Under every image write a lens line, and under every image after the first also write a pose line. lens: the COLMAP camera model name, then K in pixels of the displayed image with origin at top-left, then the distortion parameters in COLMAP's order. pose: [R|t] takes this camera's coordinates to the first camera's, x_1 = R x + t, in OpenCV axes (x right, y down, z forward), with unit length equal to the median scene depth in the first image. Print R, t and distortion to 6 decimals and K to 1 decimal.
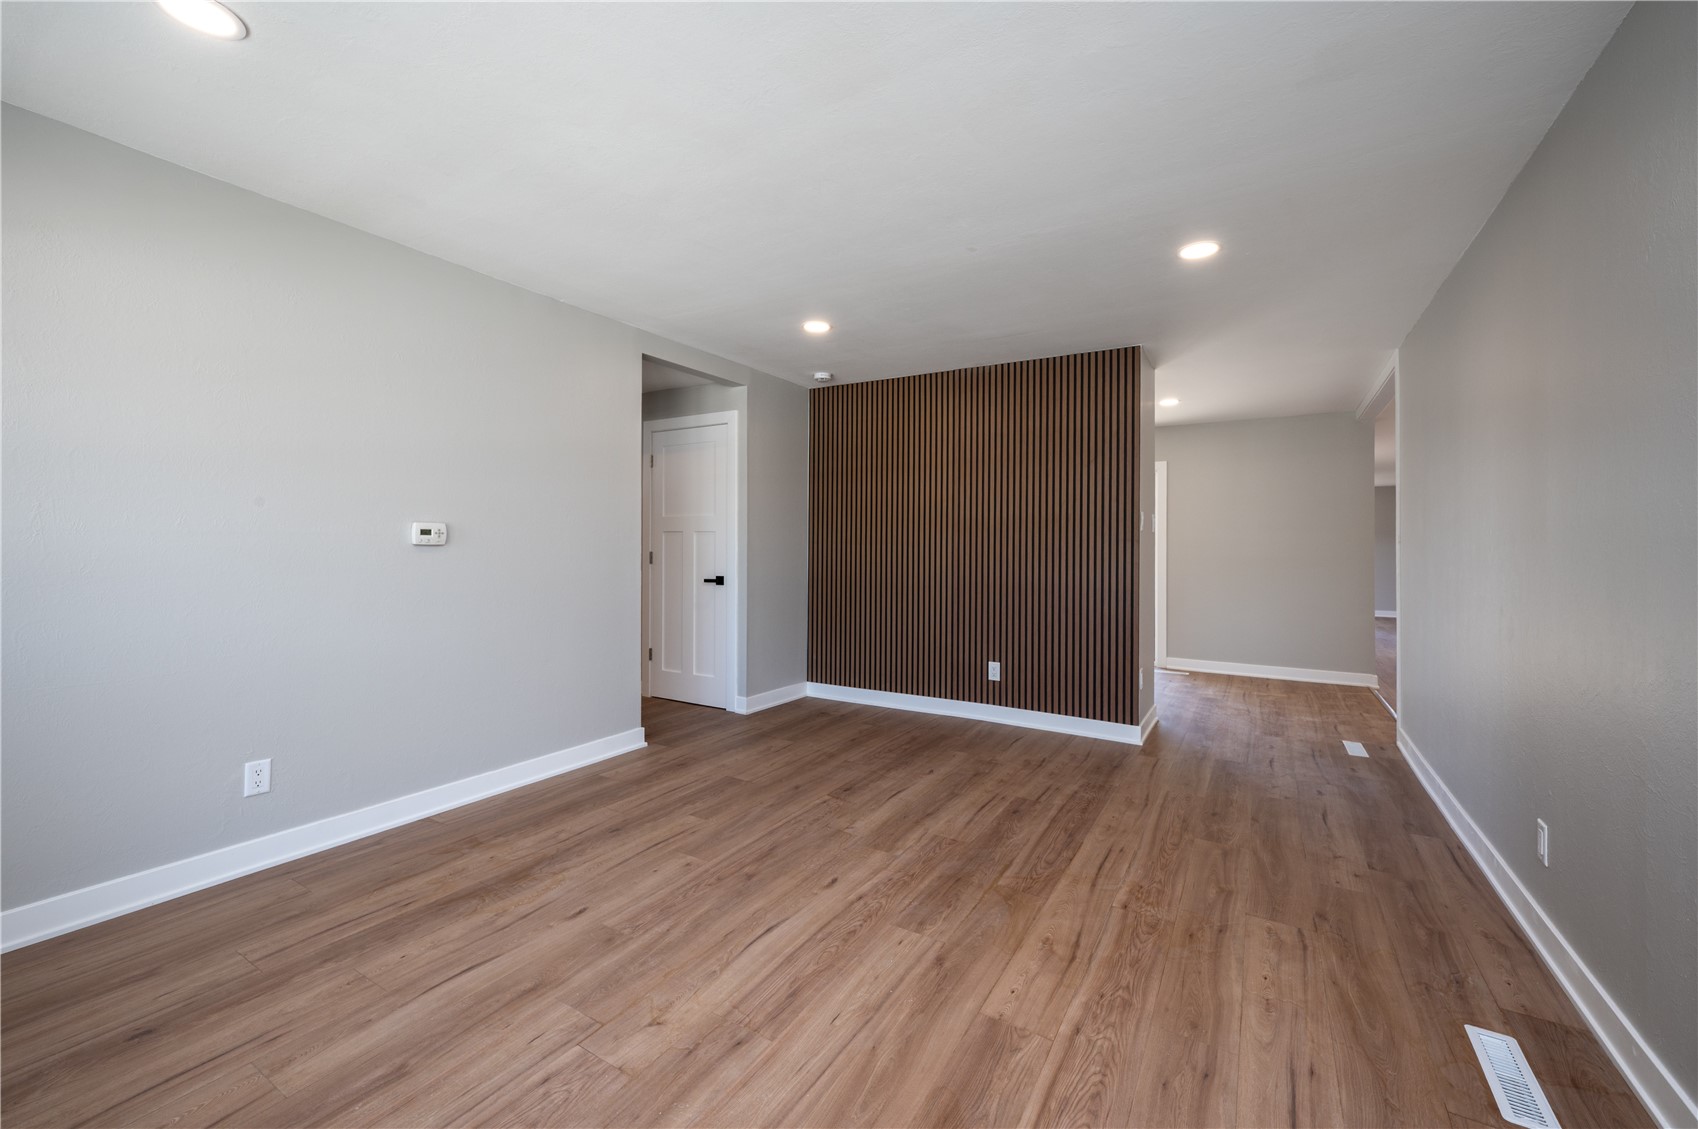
lens RADIAL K [[687.9, 0, 844.1], [0, 687.9, 546.9], [0, 0, 1]] dist [-0.001272, -0.000151]
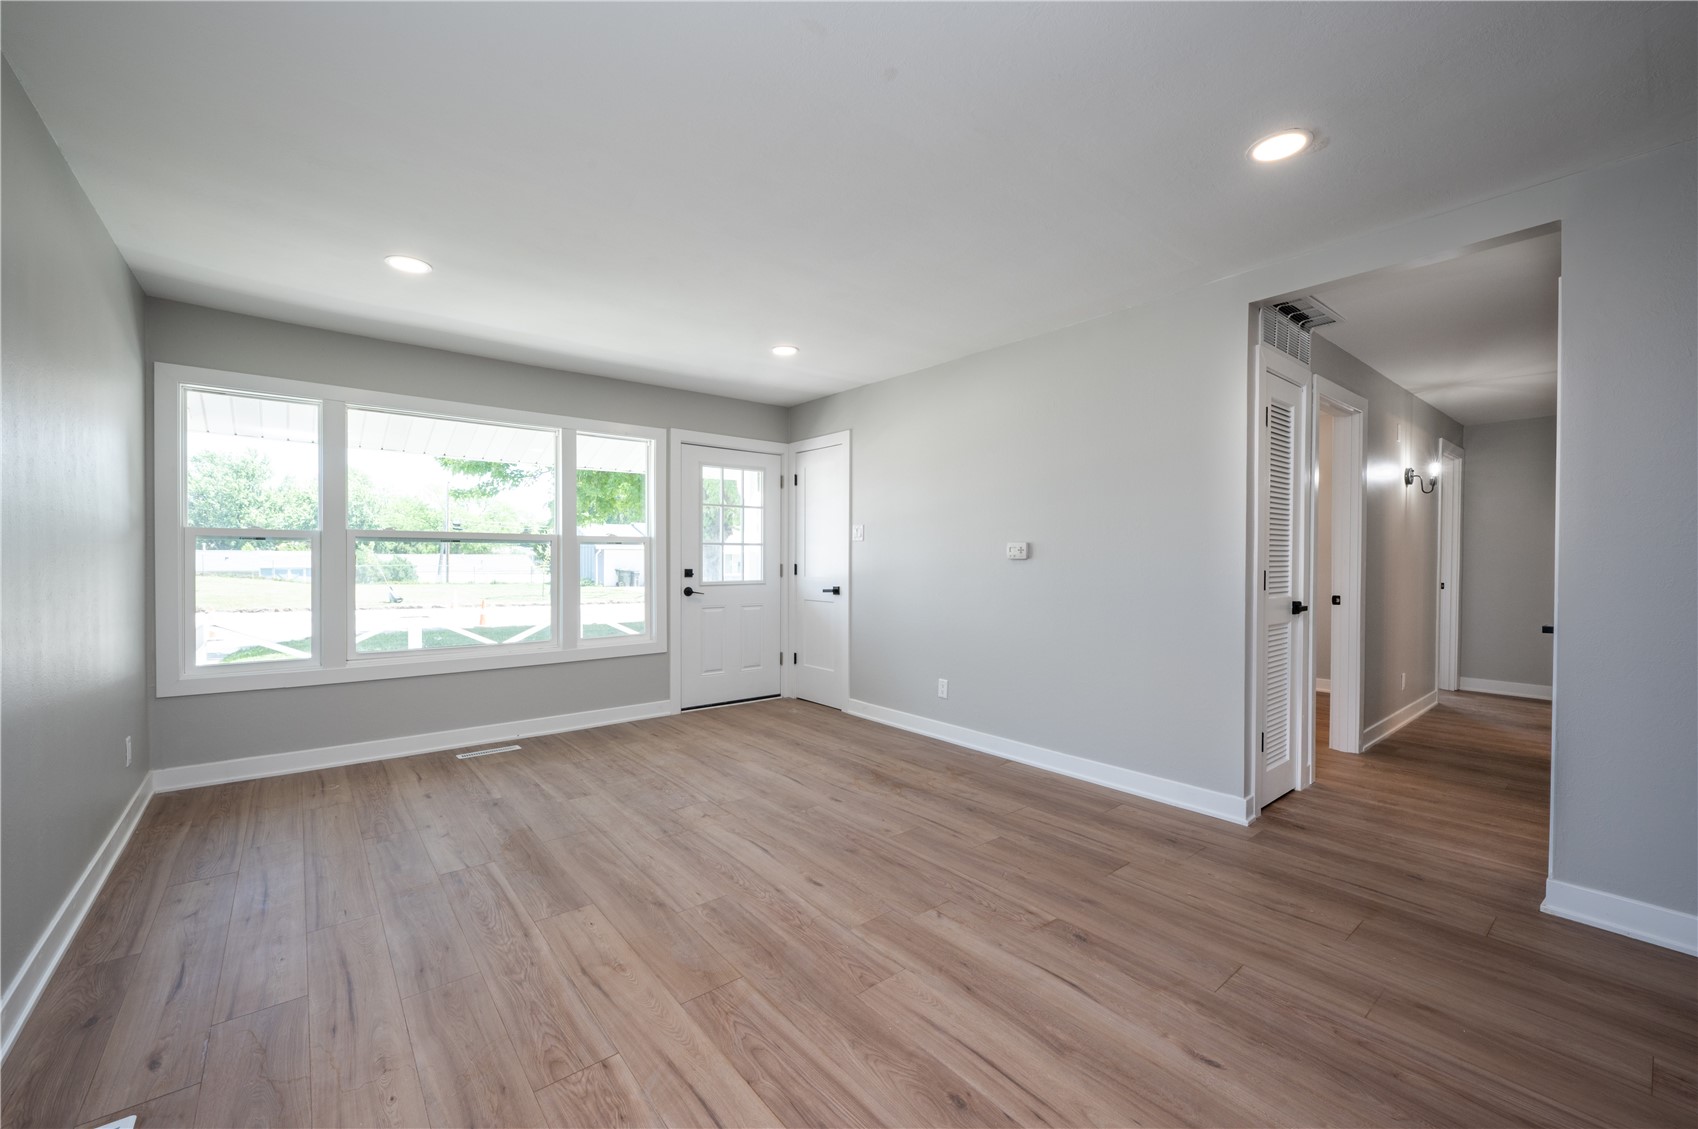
lens RADIAL K [[684.8, 0, 849.0], [0, 684.8, 564.5], [0, 0, 1]] dist [-0.000363, -0.000110]
pose [[-0.336341, 0.000622, -0.941740, 0.927003], [-0.007839, 0.999963, 0.003460, 0.007105], [0.941708, 0.008546, -0.336324, 1.381298]]
